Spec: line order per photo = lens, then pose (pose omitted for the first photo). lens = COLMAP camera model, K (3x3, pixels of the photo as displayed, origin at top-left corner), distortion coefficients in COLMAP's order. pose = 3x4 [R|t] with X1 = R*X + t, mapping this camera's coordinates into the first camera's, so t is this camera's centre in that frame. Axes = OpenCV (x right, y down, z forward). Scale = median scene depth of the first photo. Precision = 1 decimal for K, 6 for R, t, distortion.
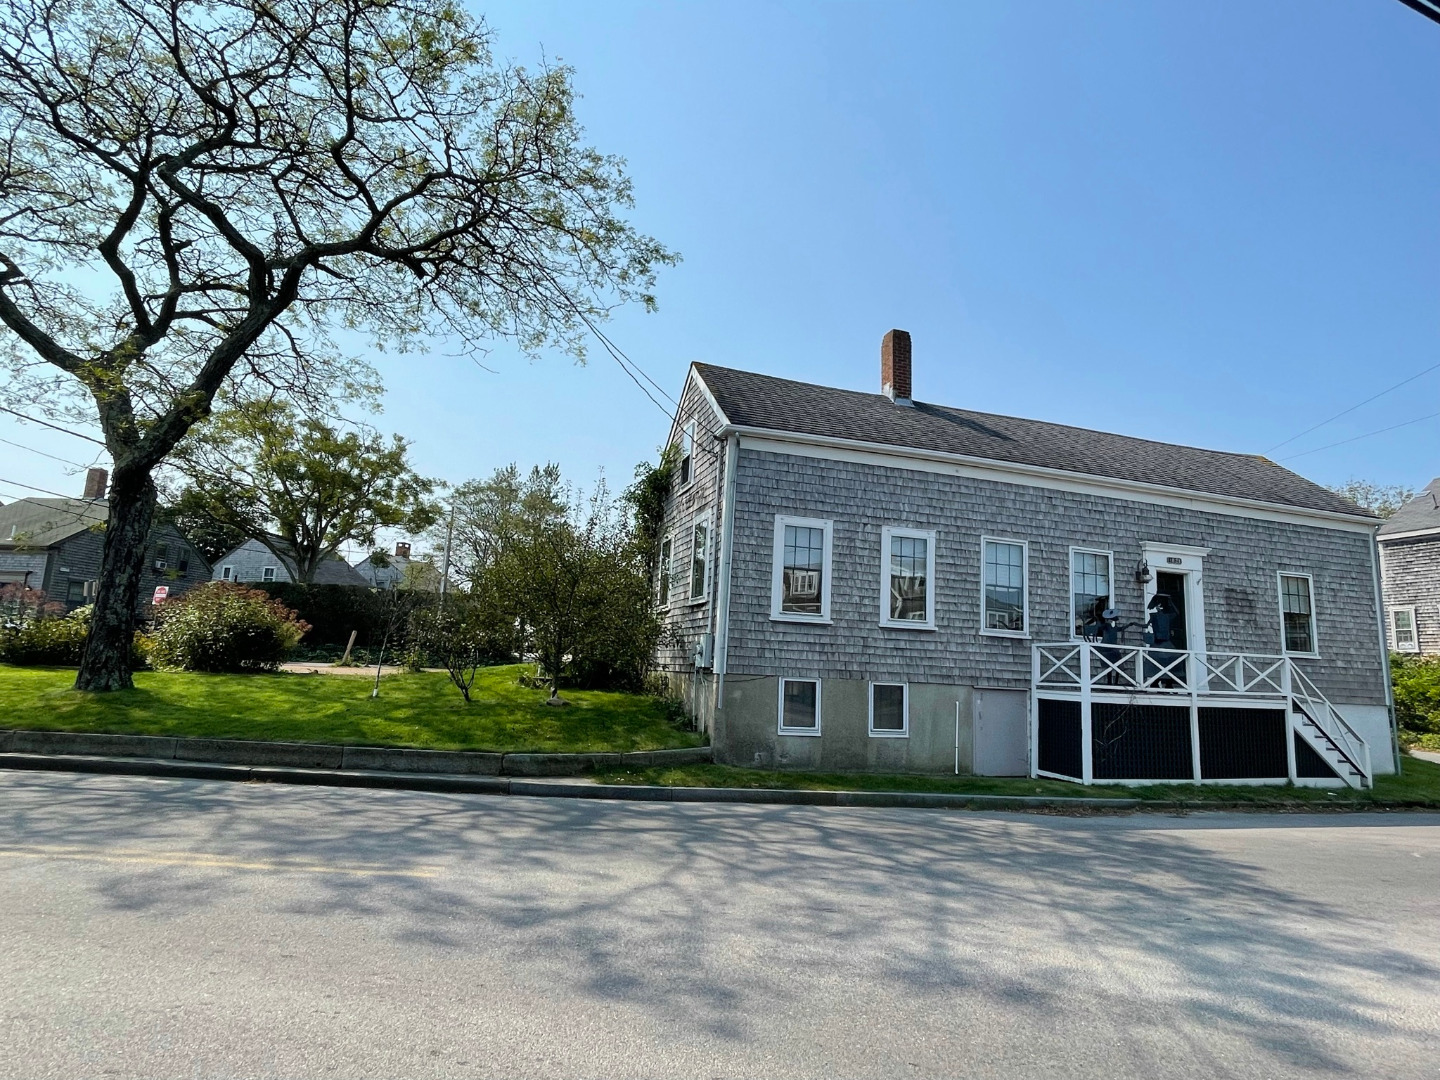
lens RADIAL K [[762.4, 0, 720.0], [0, 762.4, 540.0], [0, 0, 1]] dist [0.004128, 0.000846]
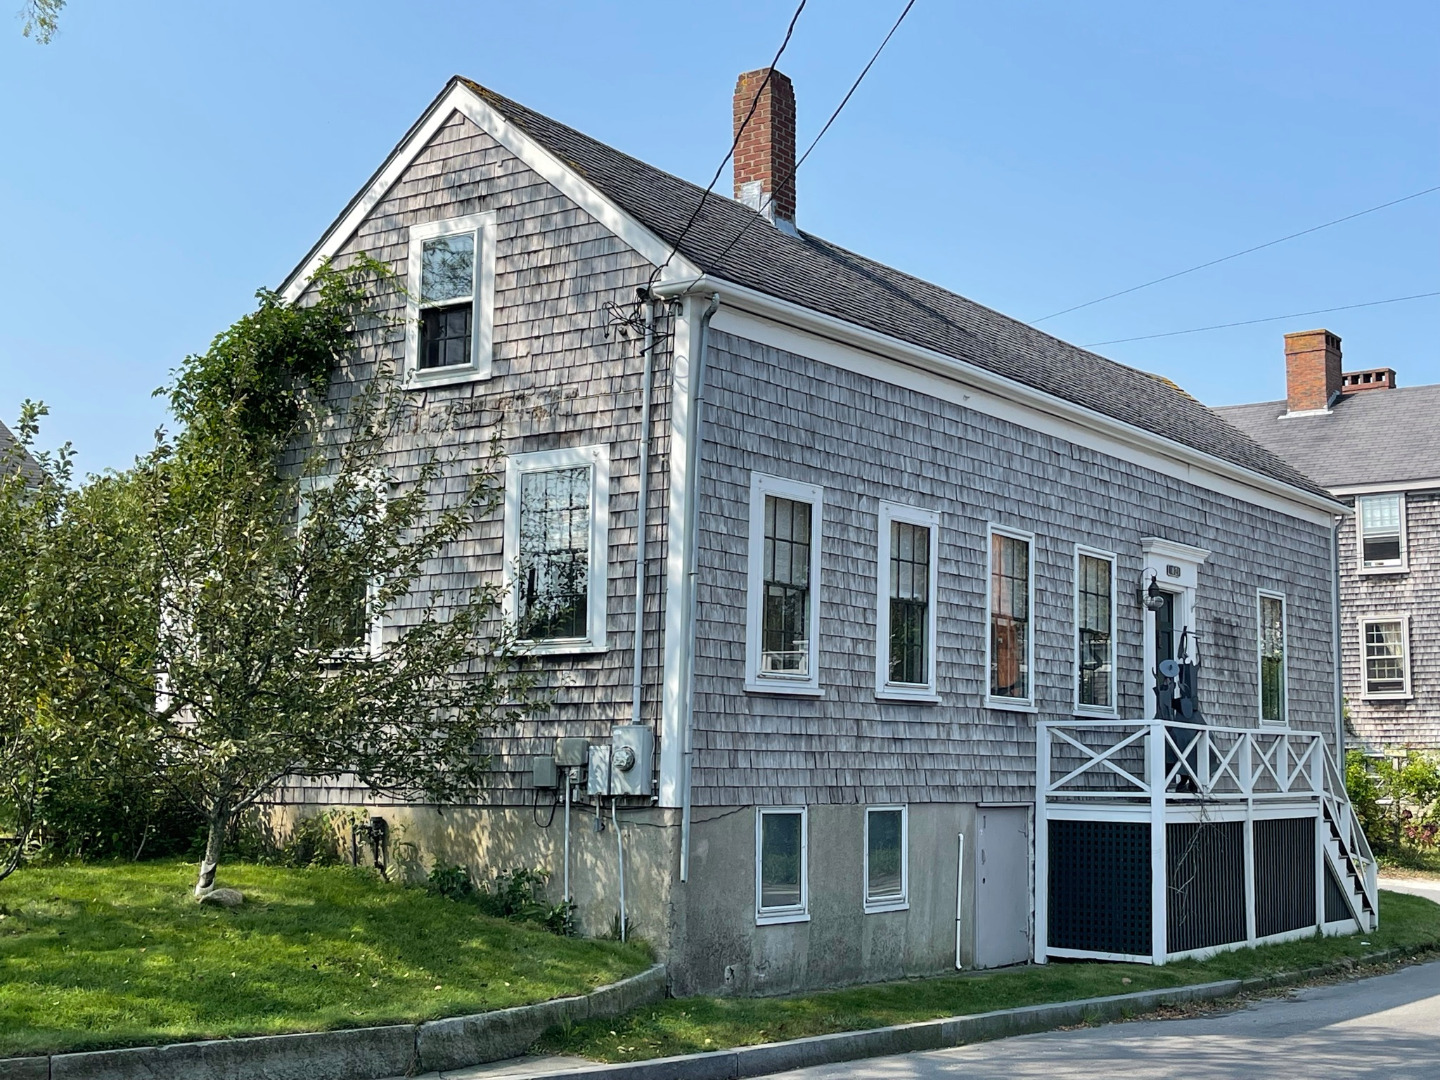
lens RADIAL K [[1930.8, 0, 720.0], [0, 1930.8, 540.0], [0, 0, 1]] dist [0.112952, -0.068485]
pose [[0.795497, 0.030802, 0.605174, -0.648578], [-0.070194, 0.996668, 0.041542, -0.037730], [-0.601878, -0.075525, 0.795009, 0.039135]]
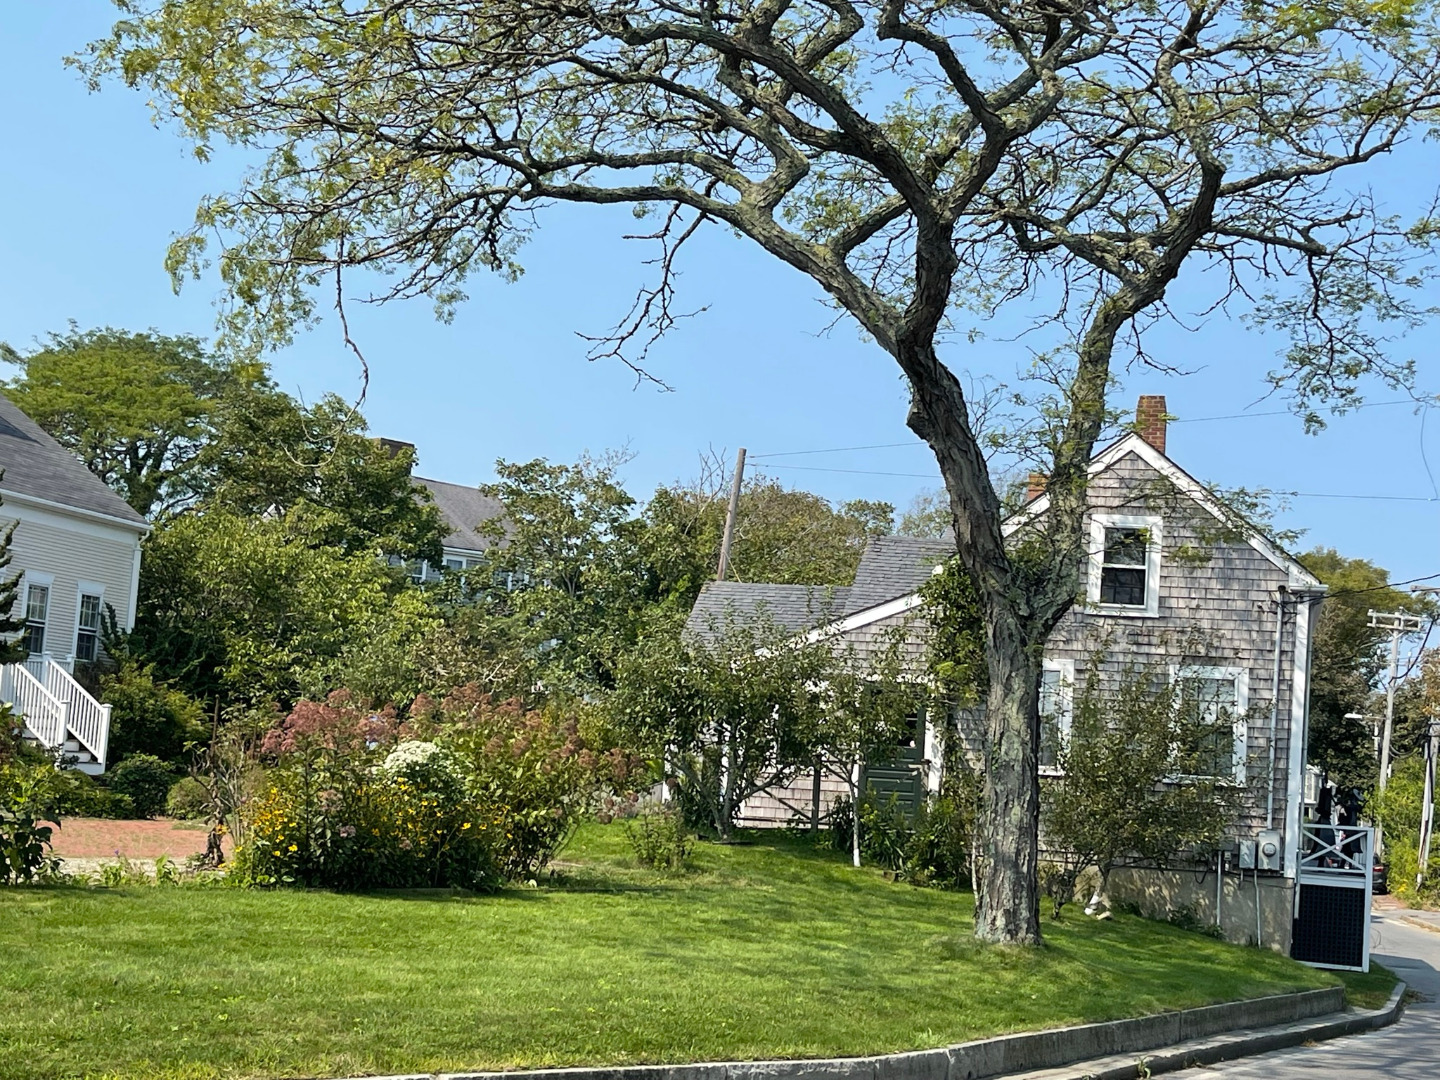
lens RADIAL K [[2133.7, 0, 720.0], [0, 2133.7, 540.0], [0, 0, 1]] dist [-0.002823, 0.009722]
pose [[0.522341, 0.094310, 0.847505, -2.188381], [-0.180268, 0.983616, 0.001648, -0.078265], [-0.833465, -0.153638, 0.530784, 0.291457]]
